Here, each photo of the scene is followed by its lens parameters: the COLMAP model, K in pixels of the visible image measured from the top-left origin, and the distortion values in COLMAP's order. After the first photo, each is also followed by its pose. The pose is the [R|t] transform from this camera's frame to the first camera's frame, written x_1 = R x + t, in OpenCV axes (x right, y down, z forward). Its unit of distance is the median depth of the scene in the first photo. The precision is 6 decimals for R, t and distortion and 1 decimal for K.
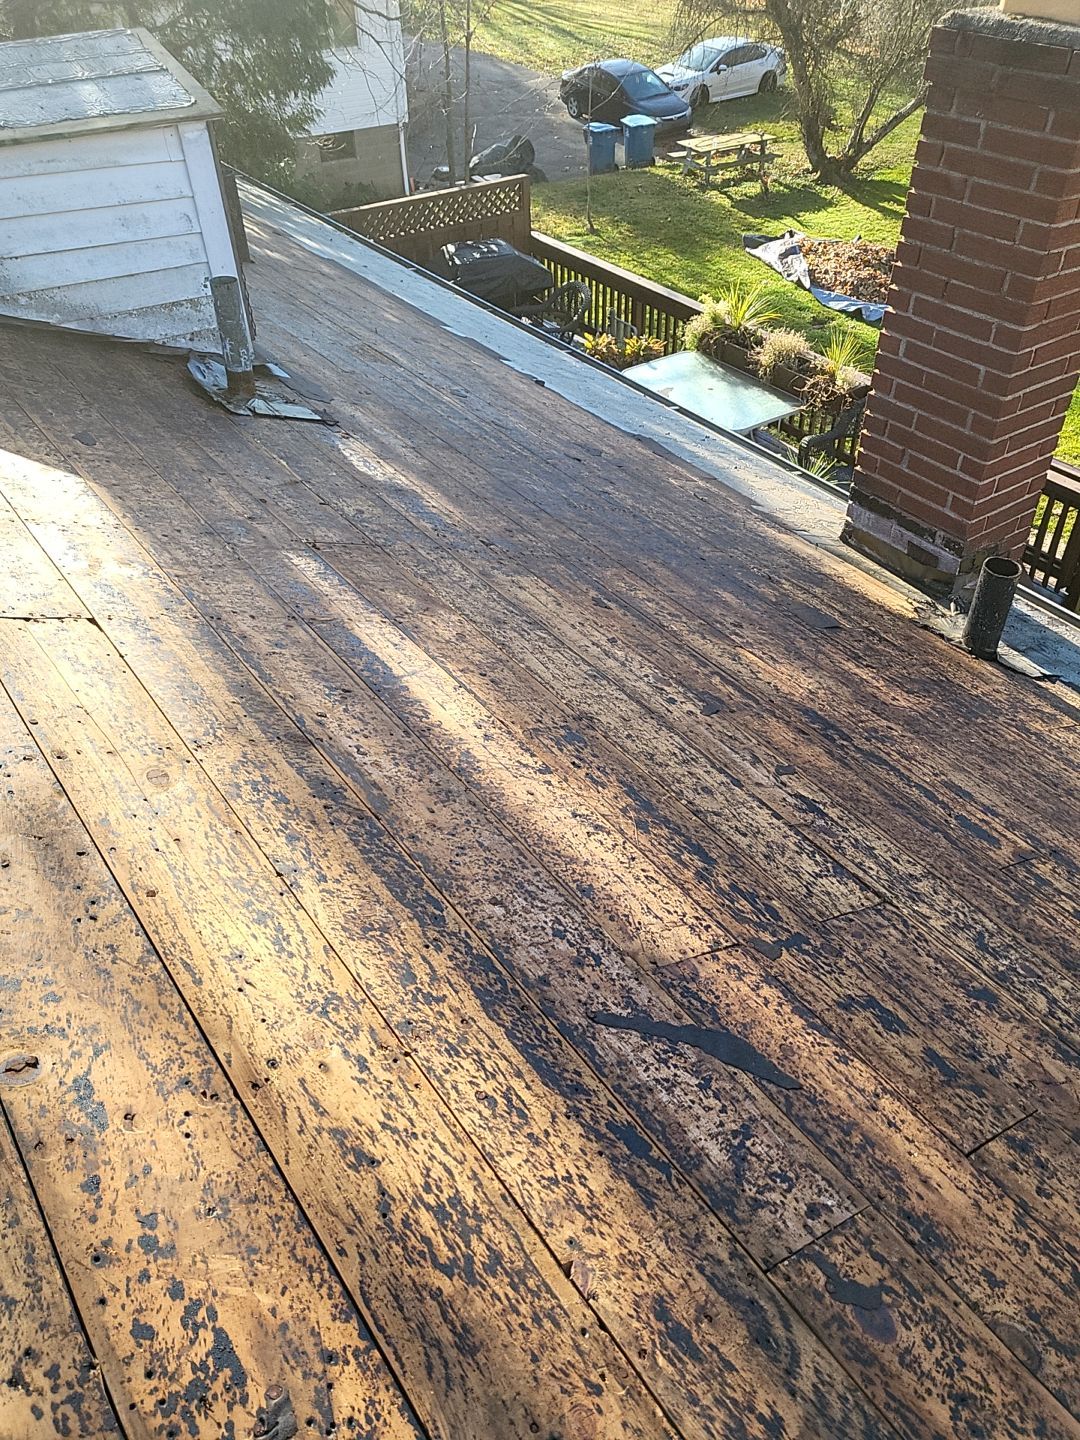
lens RADIAL K [[1110.4, 0, 571.5], [0, 1110.4, 717.7], [0, 0, 1]] dist [-0.013527, 0.058997]
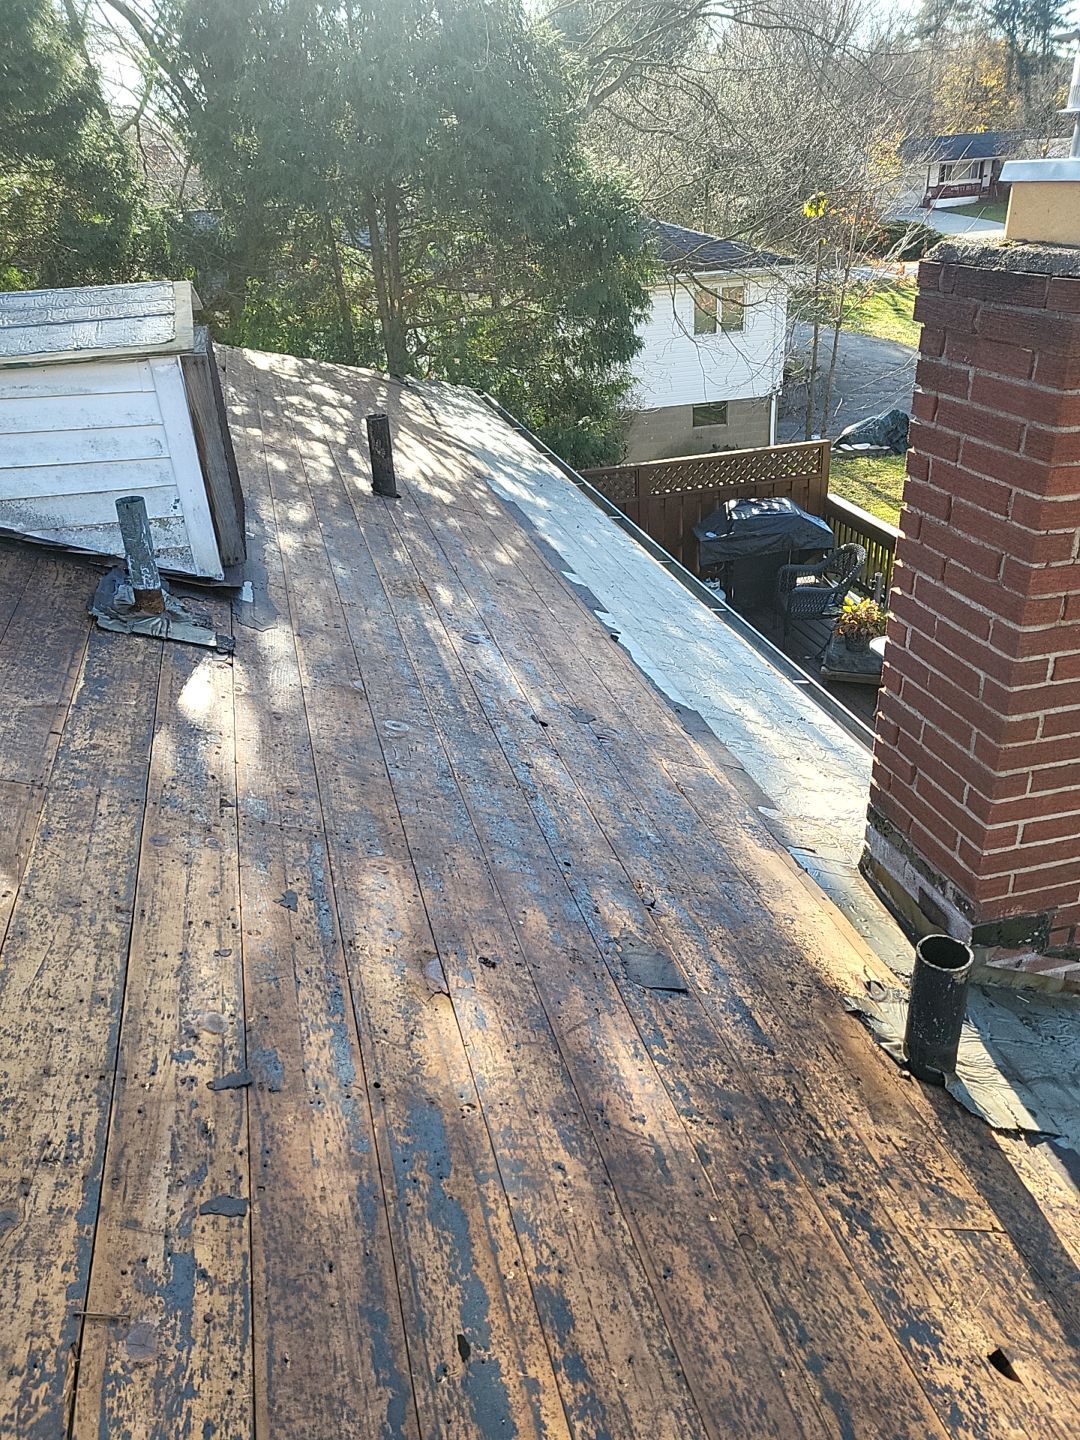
lens RADIAL K [[1110.4, 0, 551.5], [0, 1110.4, 712.8], [0, 0, 1]] dist [-0.013527, 0.058997]
pose [[0.925753, 0.126914, -0.356194, 0.527377], [-0.200232, 0.963615, -0.177066, -0.147160], [0.320762, 0.235241, 0.917482, 0.342290]]
